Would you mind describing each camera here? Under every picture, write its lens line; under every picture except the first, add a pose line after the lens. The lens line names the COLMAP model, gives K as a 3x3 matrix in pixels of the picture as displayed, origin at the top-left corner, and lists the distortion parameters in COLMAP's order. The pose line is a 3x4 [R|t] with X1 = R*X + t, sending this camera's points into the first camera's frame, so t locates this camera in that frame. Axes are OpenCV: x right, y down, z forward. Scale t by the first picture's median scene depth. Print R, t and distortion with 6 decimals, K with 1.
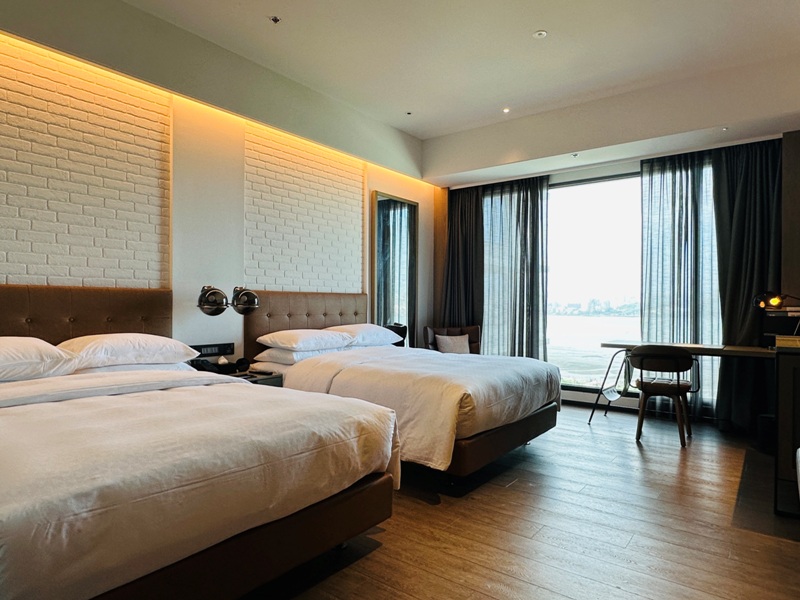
lens RADIAL K [[500.6, 0, 397.5], [0, 500.6, 301.3], [0, 0, 1]] dist [-0.006281, 0.000041]
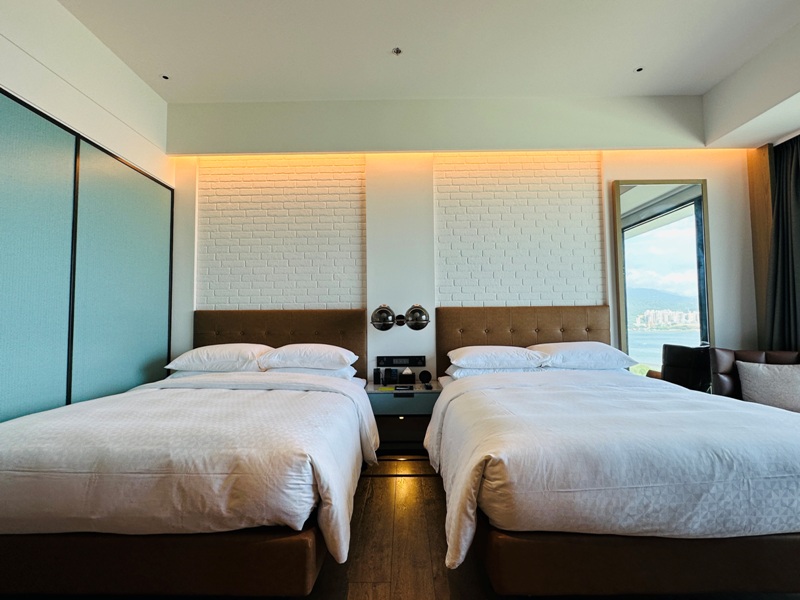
lens RADIAL K [[395.0, 0, 400.0], [0, 395.0, 300.0], [0, 0, 1]] dist [-0.002489, -0.000078]
pose [[0.596212, -0.058606, -0.800685, 0.375040], [0.017217, 0.998036, -0.060231, 0.013589], [0.802642, 0.022125, 0.596050, 0.484399]]
